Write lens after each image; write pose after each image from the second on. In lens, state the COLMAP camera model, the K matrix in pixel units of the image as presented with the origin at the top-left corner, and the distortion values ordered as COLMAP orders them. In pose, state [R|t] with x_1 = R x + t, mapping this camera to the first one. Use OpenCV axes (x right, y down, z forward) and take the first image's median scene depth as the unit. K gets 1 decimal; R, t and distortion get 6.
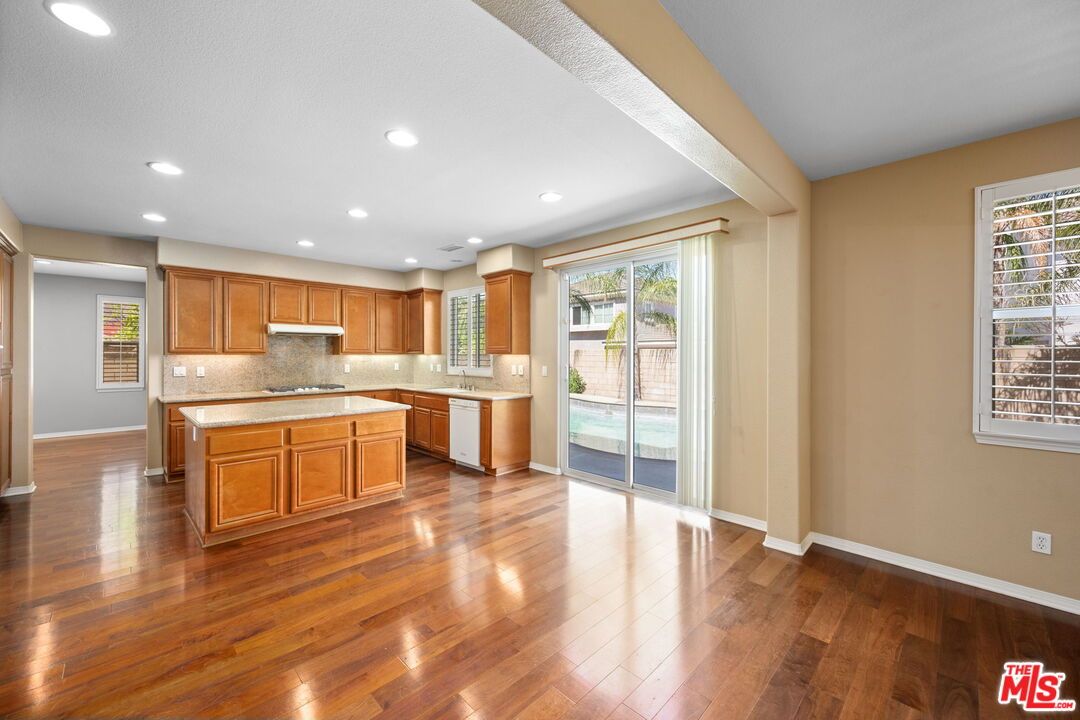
lens RADIAL K [[422.6, 0, 537.7], [0, 422.6, 355.9], [0, 0, 1]] dist [0.002143, -0.000259]
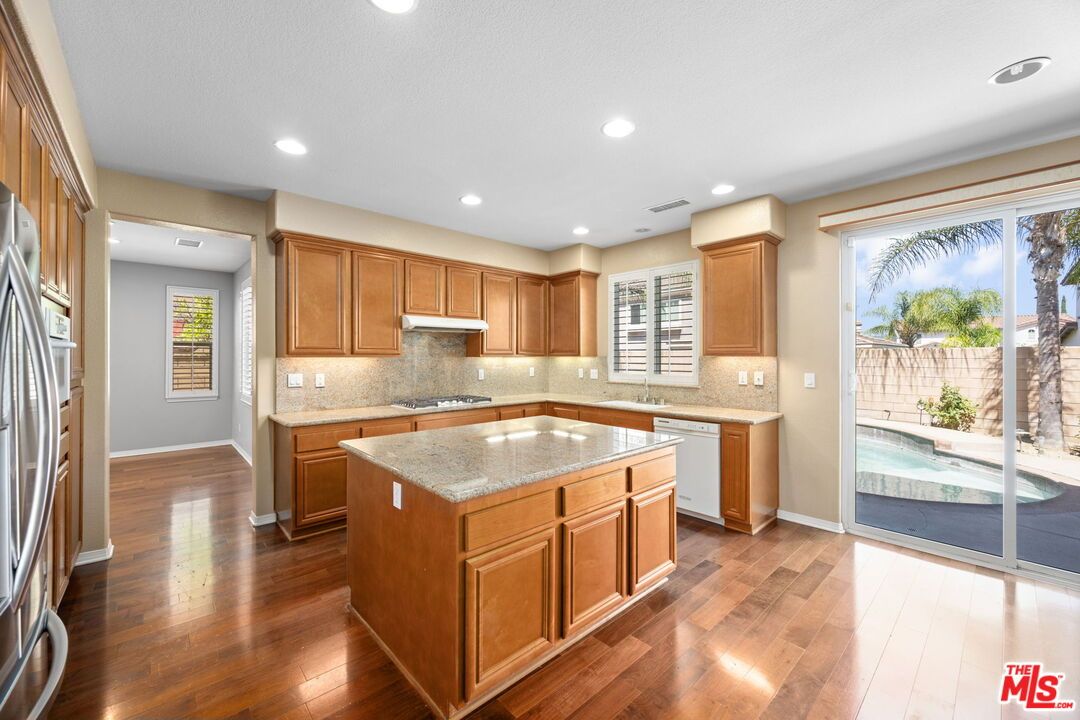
lens RADIAL K [[422.6, 0, 538.6], [0, 422.6, 357.5], [0, 0, 1]] dist [0.002143, -0.000259]
pose [[0.999044, -0.001257, -0.043687, -0.373208], [0.001251, 0.999999, -0.000156, -0.001730], [0.043687, 0.000101, 0.999045, 0.274160]]
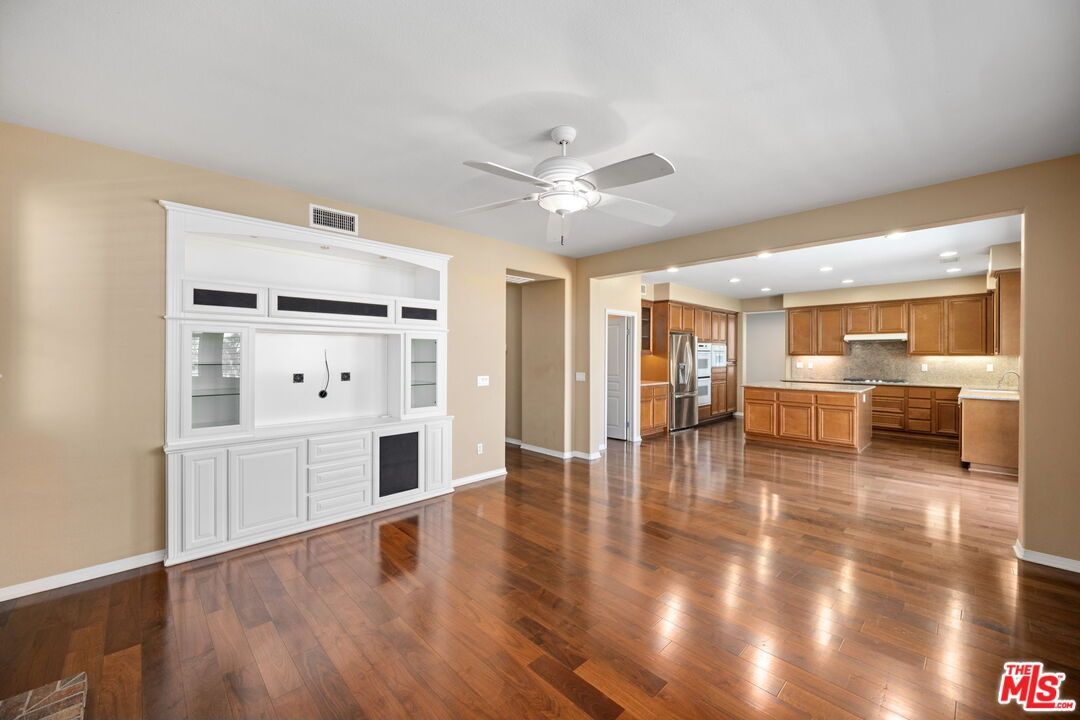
lens RADIAL K [[422.6, 0, 538.5], [0, 422.6, 355.8], [0, 0, 1]] dist [0.002143, -0.000259]
pose [[-0.017531, -0.000808, -0.999846, 0.886963], [-0.003667, 0.999993, -0.000744, 0.002076], [0.999840, 0.003653, -0.017534, -0.056960]]
